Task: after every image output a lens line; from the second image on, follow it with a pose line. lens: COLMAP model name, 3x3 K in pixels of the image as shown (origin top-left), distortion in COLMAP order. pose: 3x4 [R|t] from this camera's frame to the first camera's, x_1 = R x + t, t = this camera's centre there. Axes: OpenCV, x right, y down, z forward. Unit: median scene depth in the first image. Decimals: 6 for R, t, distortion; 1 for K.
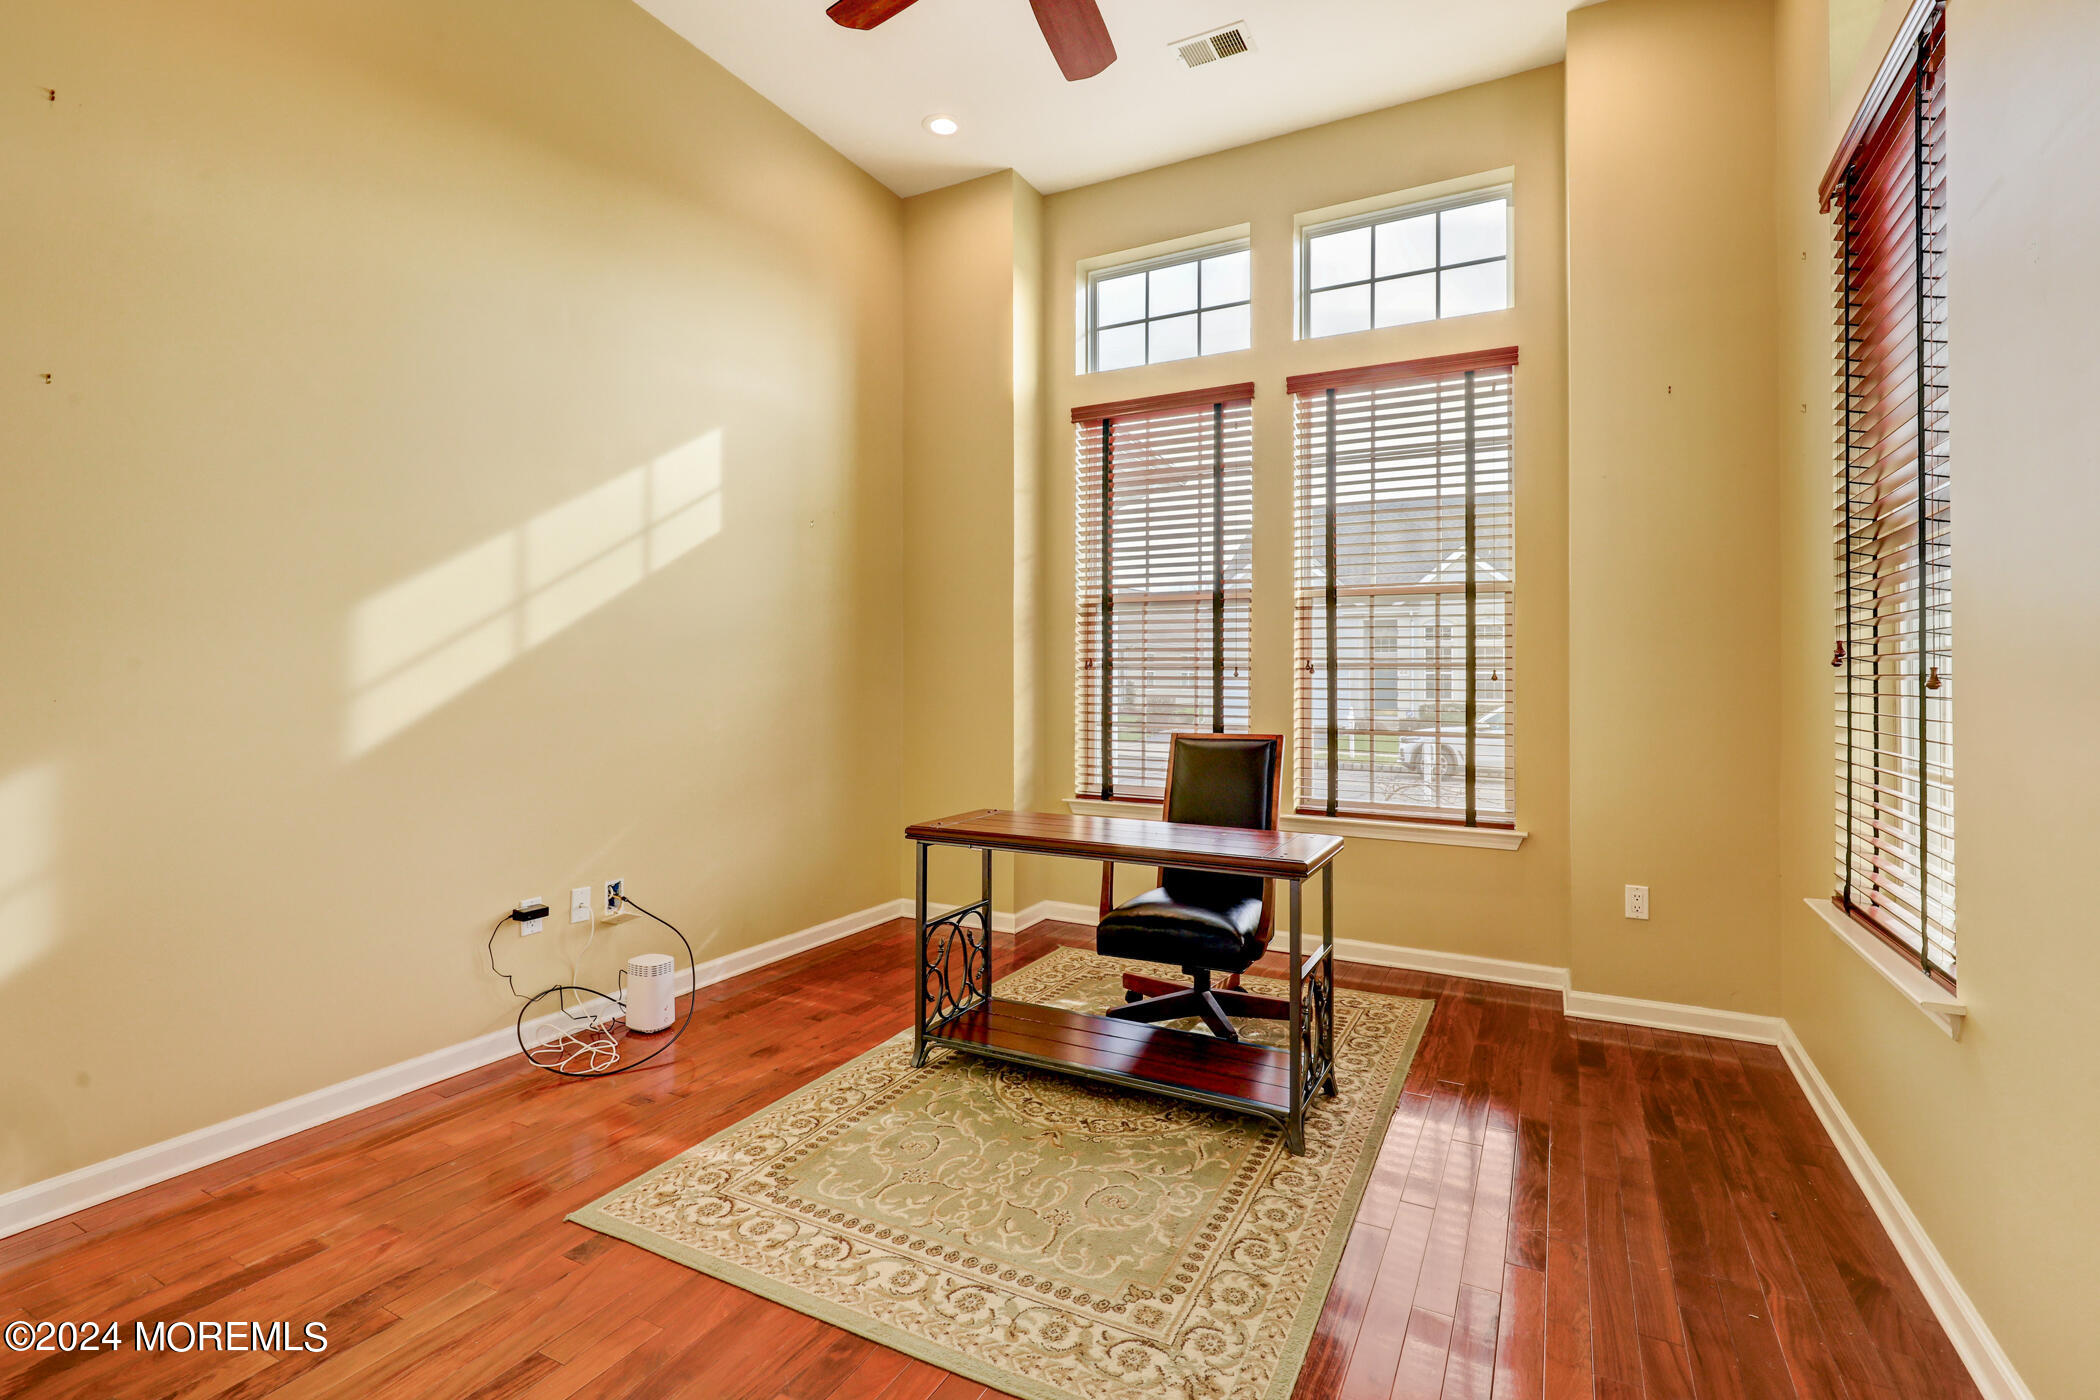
lens RADIAL K [[963.9, 0, 1051.8], [0, 963.9, 687.8], [0, 0, 1]] dist [-0.005867, -0.000157]
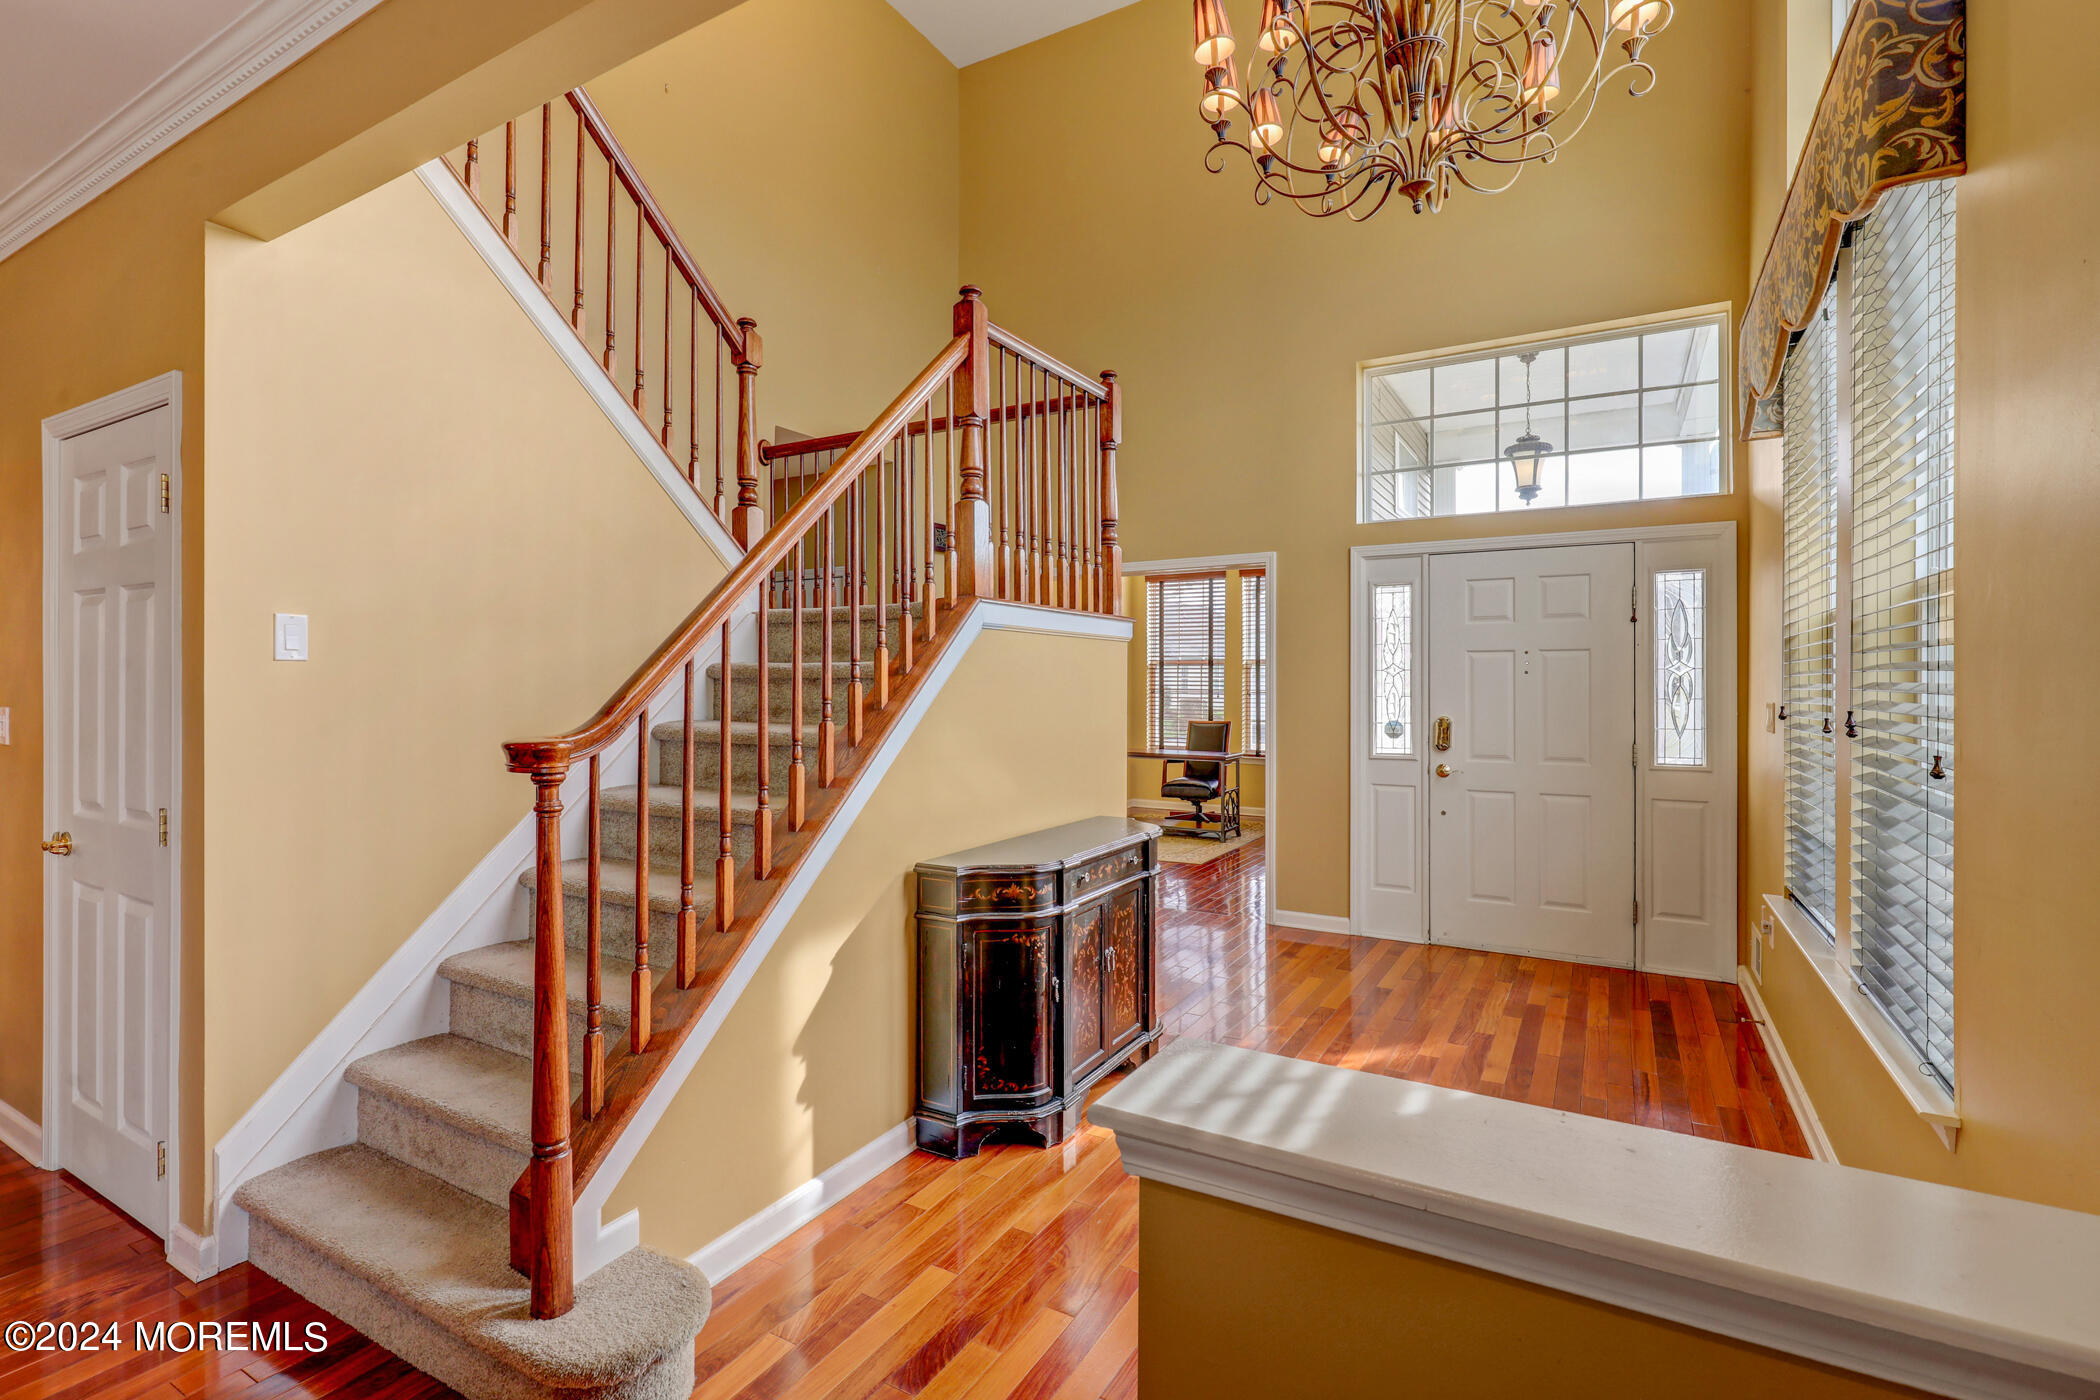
lens RADIAL K [[963.9, 0, 1050.8], [0, 963.9, 696.7], [0, 0, 1]] dist [-0.005867, -0.000157]
pose [[0.999501, 0.005838, -0.031040, -0.140736], [-0.006207, 0.999911, -0.011807, 0.018677], [0.030969, 0.011994, 0.999448, -1.355024]]
